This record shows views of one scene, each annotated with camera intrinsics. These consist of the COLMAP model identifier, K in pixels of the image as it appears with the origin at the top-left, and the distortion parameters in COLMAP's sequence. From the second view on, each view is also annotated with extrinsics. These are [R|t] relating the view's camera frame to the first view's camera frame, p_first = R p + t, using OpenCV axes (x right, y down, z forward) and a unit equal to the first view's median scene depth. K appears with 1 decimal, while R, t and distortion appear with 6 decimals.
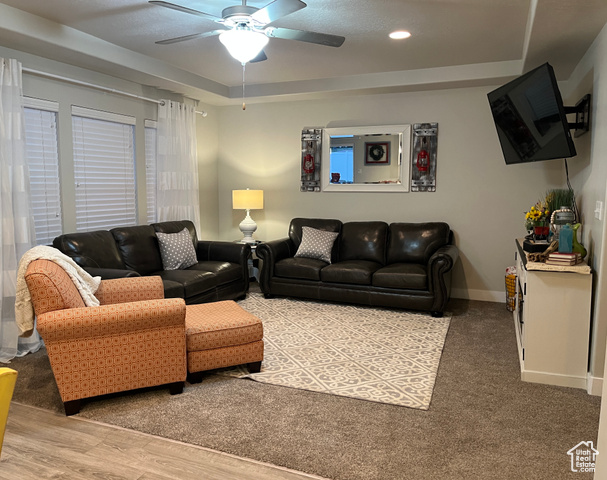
lens RADIAL K [[472.2, 0, 302.0], [0, 472.2, 237.6], [0, 0, 1]] dist [0.012273, 0.000769]
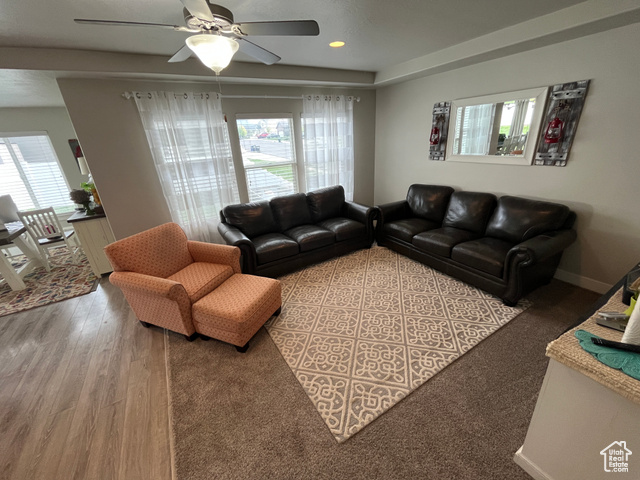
lens RADIAL K [[263.2, 0, 322.1], [0, 263.2, 242.5], [0, 0, 1]] dist [-0.003787, -0.000101]
pose [[0.796953, 0.186838, -0.574419, 0.229735], [-0.017351, 0.957648, 0.287417, -0.095560], [0.603792, -0.219091, 0.766443, 0.315030]]
